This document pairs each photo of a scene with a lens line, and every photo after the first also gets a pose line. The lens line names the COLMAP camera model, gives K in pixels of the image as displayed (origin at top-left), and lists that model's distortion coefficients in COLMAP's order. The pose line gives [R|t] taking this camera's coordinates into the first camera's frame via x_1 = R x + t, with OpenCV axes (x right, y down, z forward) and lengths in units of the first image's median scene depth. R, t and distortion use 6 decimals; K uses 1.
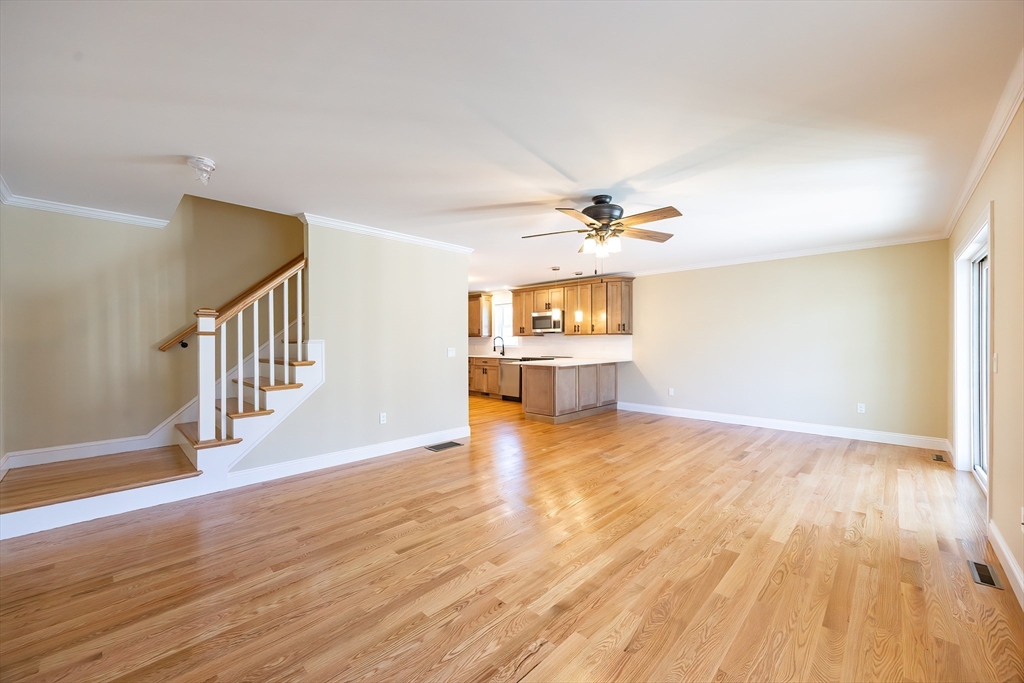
lens RADIAL K [[397.9, 0, 509.7], [0, 397.9, 344.3], [0, 0, 1]] dist [-0.001488, 0.000346]
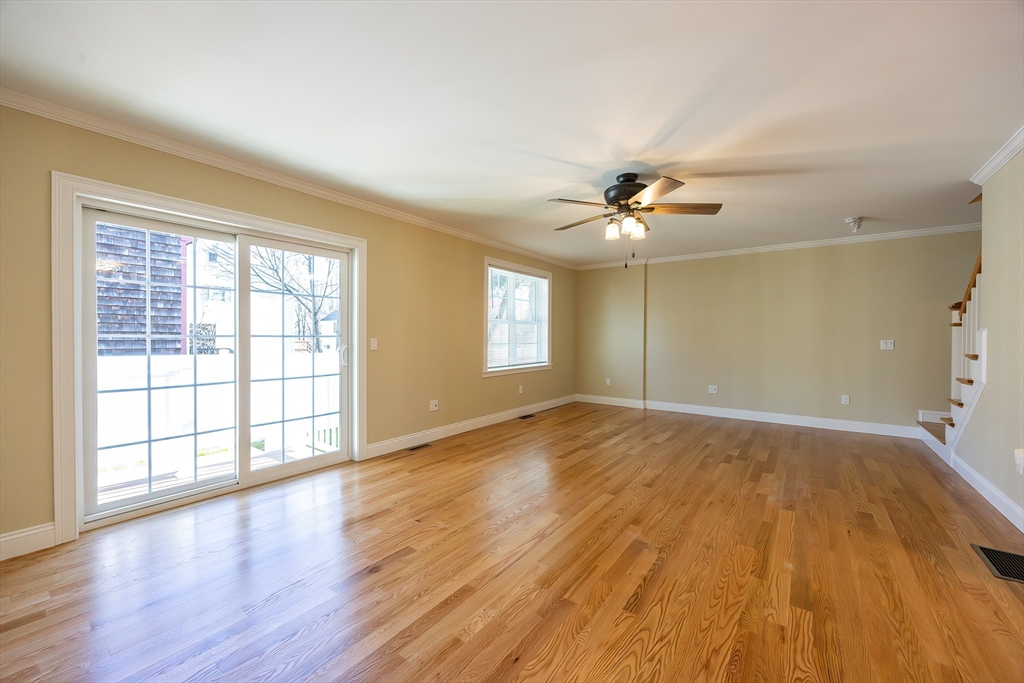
lens RADIAL K [[397.9, 0, 512.5], [0, 397.9, 339.3], [0, 0, 1]] dist [-0.001488, 0.000346]
pose [[-0.991273, -0.000645, -0.131825, 0.297143], [-0.002542, 0.999896, 0.014220, 0.000409], [0.131802, 0.014431, -0.991171, 0.909234]]
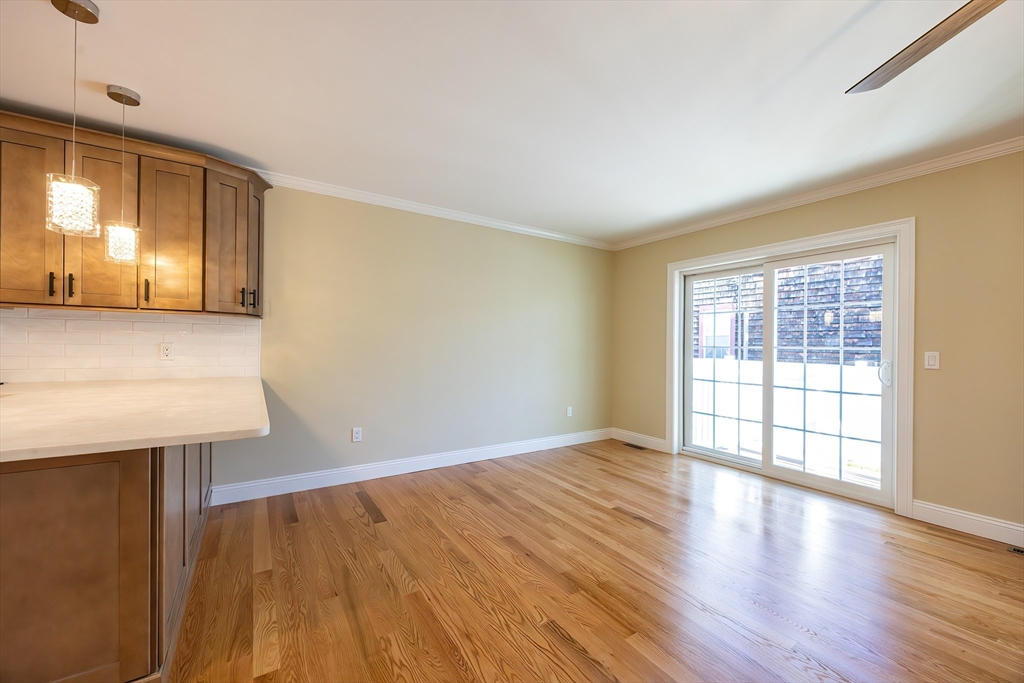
lens RADIAL K [[397.9, 0, 514.2], [0, 397.9, 345.6], [0, 0, 1]] dist [-0.001488, 0.000346]
pose [[0.219355, 0.000793, 0.975645, -0.047173], [-0.005746, 0.999983, 0.000479, 0.003232], [-0.975628, -0.005711, 0.219356, 0.646532]]
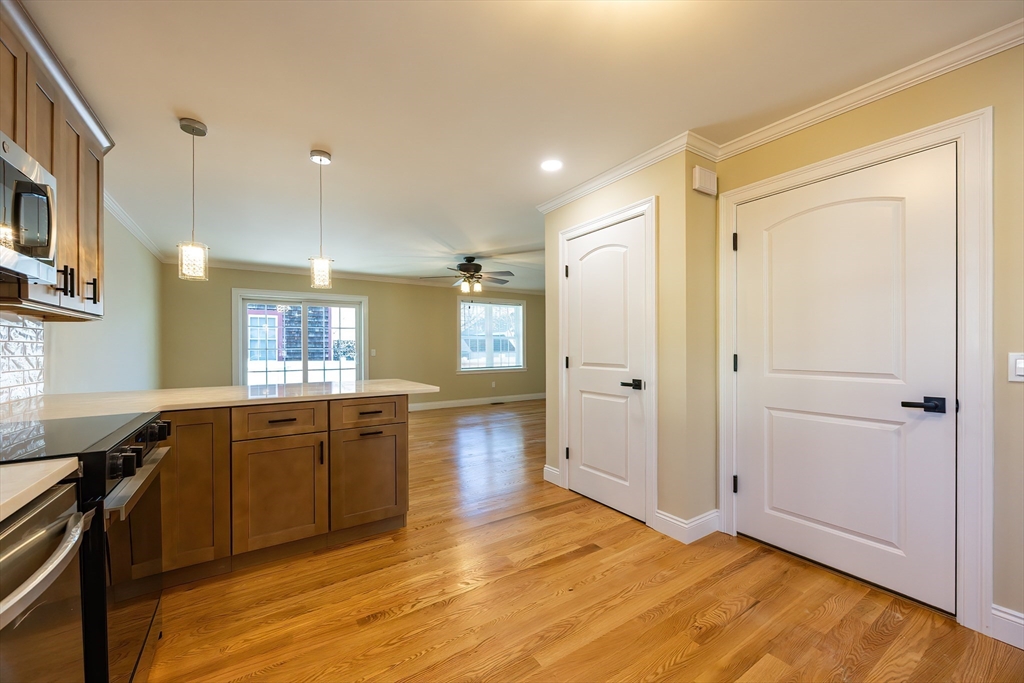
lens RADIAL K [[397.9, 0, 513.3], [0, 397.9, 343.9], [0, 0, 1]] dist [-0.001488, 0.000346]
pose [[-0.976802, 0.009893, 0.213915, -0.145497], [0.009361, 0.999950, -0.003501, 0.000224], [-0.213939, -0.001418, -0.976846, 1.243699]]
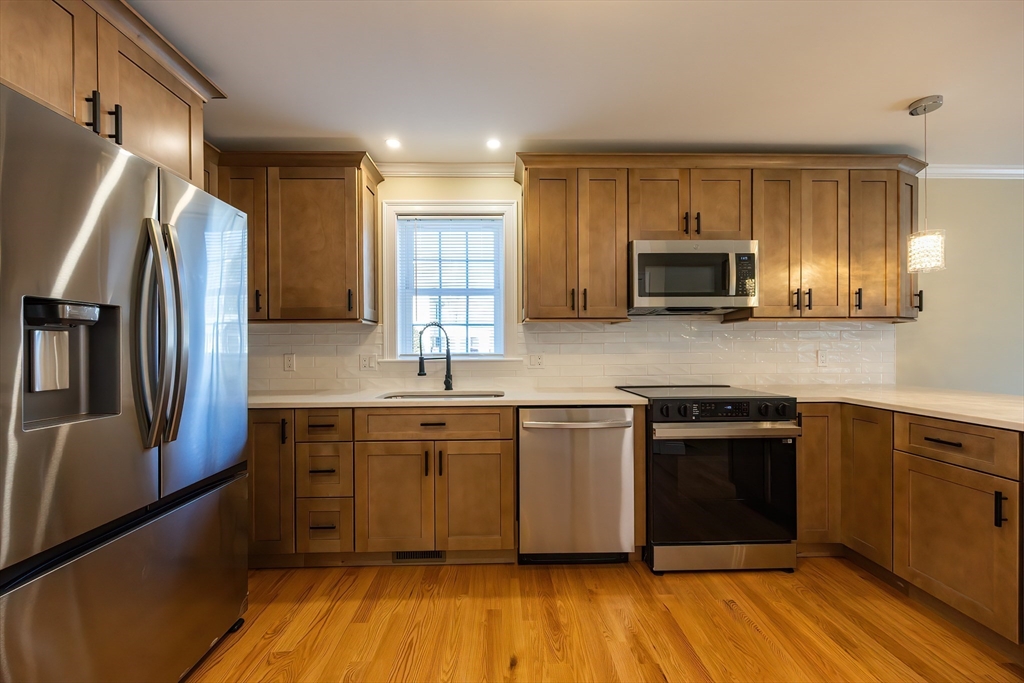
lens RADIAL K [[397.9, 0, 509.9], [0, 397.9, 350.3], [0, 0, 1]] dist [-0.001488, 0.000346]
pose [[0.699593, -0.005289, 0.714522, -0.249614], [0.009498, 0.999953, -0.001898, 0.000896], [-0.714478, 0.008115, 0.699611, 1.001436]]
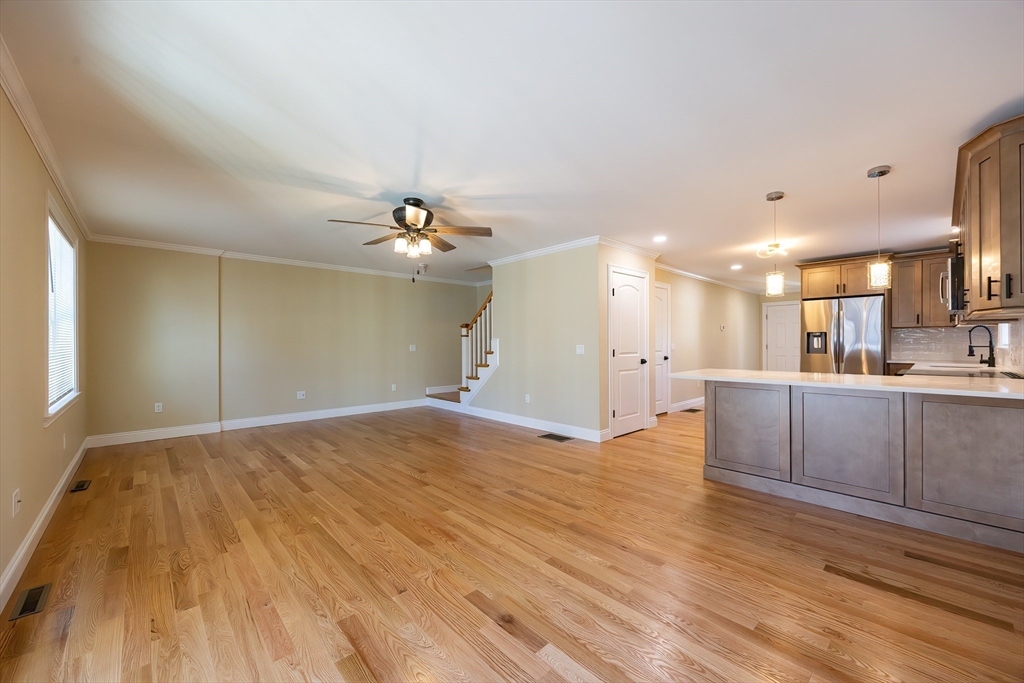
lens RADIAL K [[397.9, 0, 510.5], [0, 397.9, 340.8], [0, 0, 1]] dist [-0.001488, 0.000346]
pose [[-0.053544, -0.001107, -0.998565, 0.602913], [-0.001278, 0.999999, -0.001040, 0.000098], [0.998565, 0.001221, -0.053545, 0.628639]]
